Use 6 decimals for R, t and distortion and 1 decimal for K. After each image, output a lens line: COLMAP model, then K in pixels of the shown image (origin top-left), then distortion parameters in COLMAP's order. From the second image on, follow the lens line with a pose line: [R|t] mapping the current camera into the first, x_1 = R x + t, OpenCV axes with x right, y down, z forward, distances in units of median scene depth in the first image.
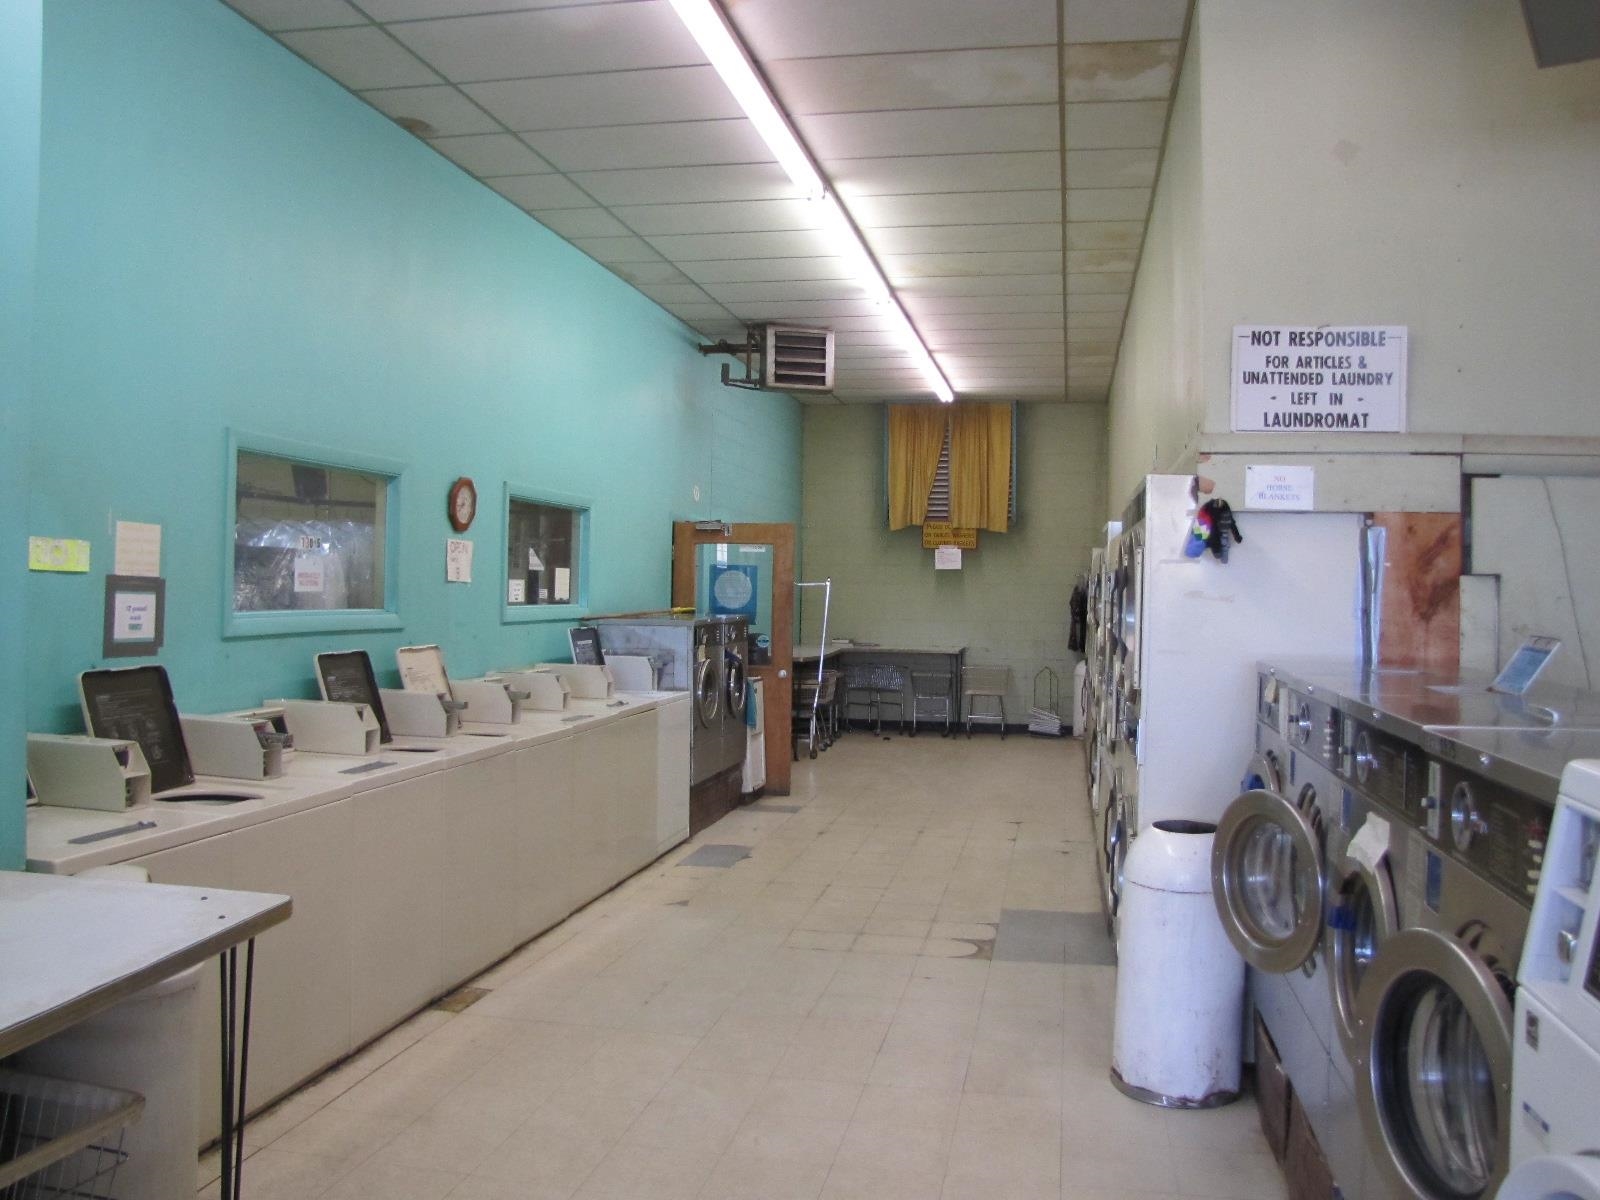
lens RADIAL K [[1333.4, 0, 808.7], [0, 1333.4, 580.7], [0, 0, 1]] dist [-0.198039, 0.180133]
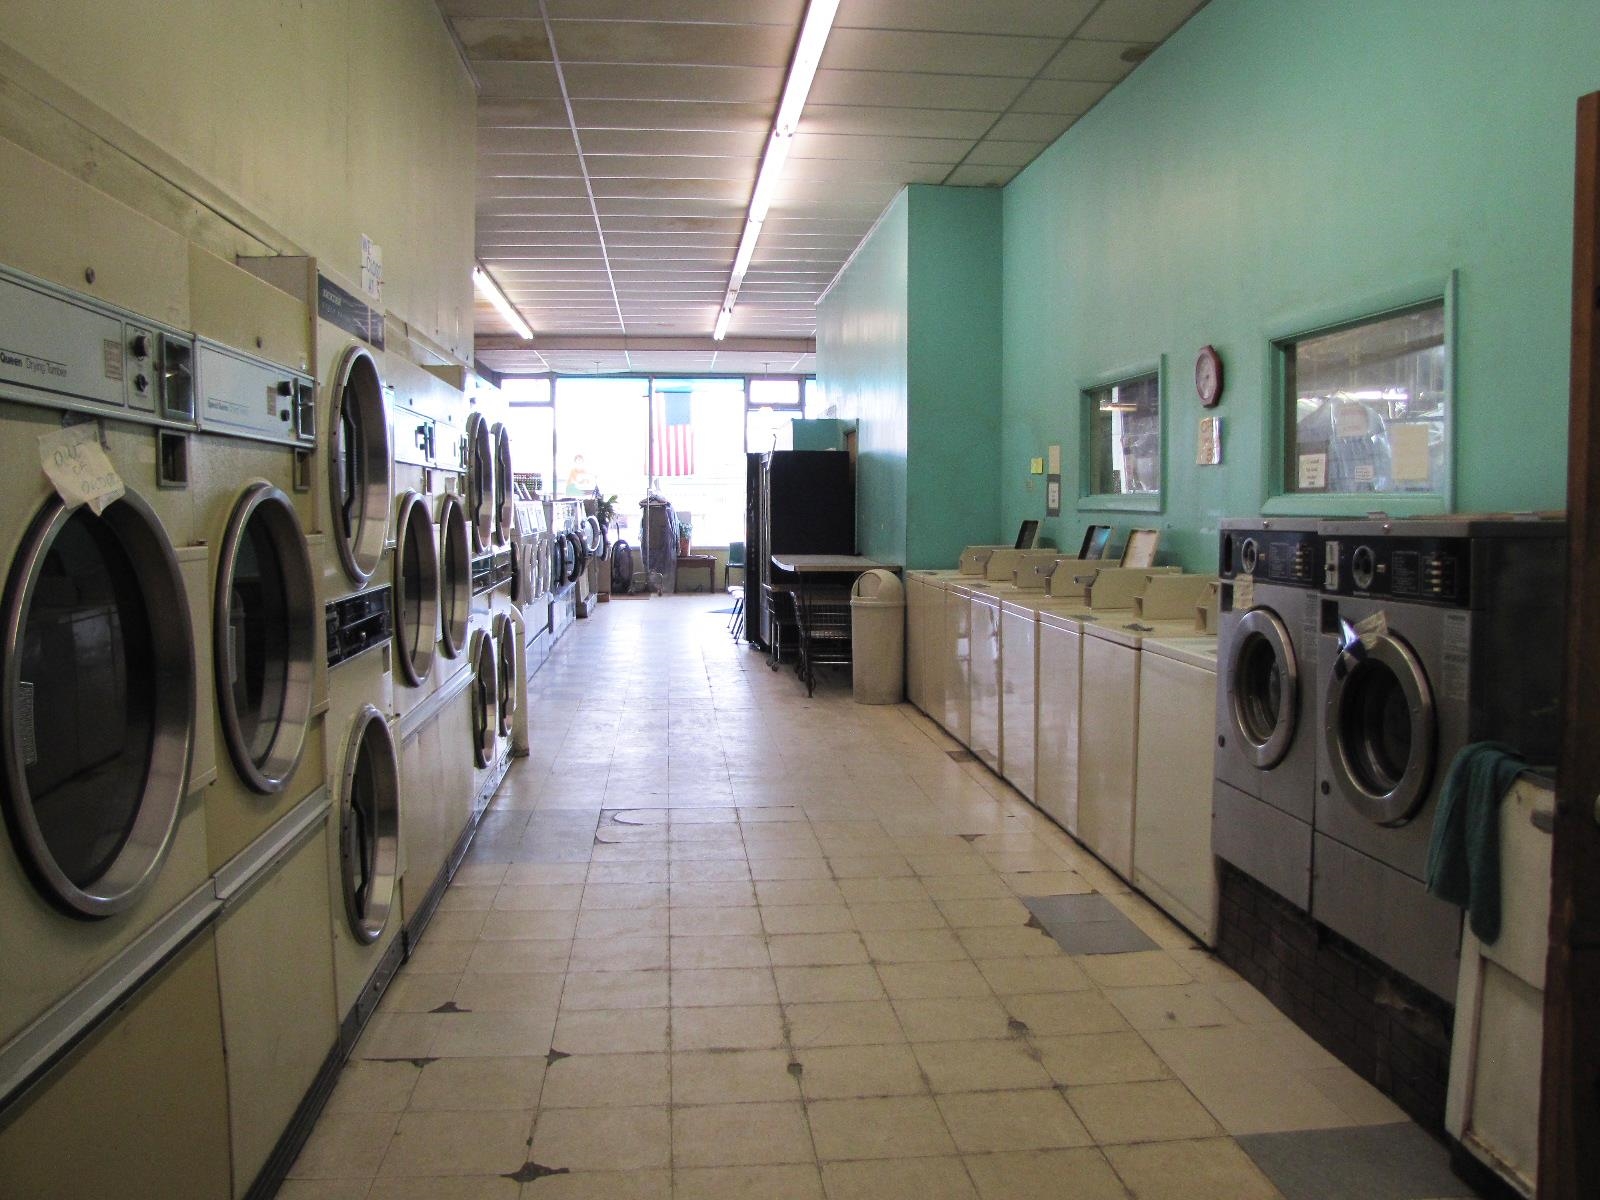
lens RADIAL K [[1333.4, 0, 808.7], [0, 1333.4, 580.7], [0, 0, 1]] dist [-0.198039, 0.180133]
pose [[-0.957347, 0.004966, -0.288897, 0.322537], [-0.010749, 0.998548, 0.052784, 0.044925], [0.288740, 0.053638, -0.955904, 2.294590]]
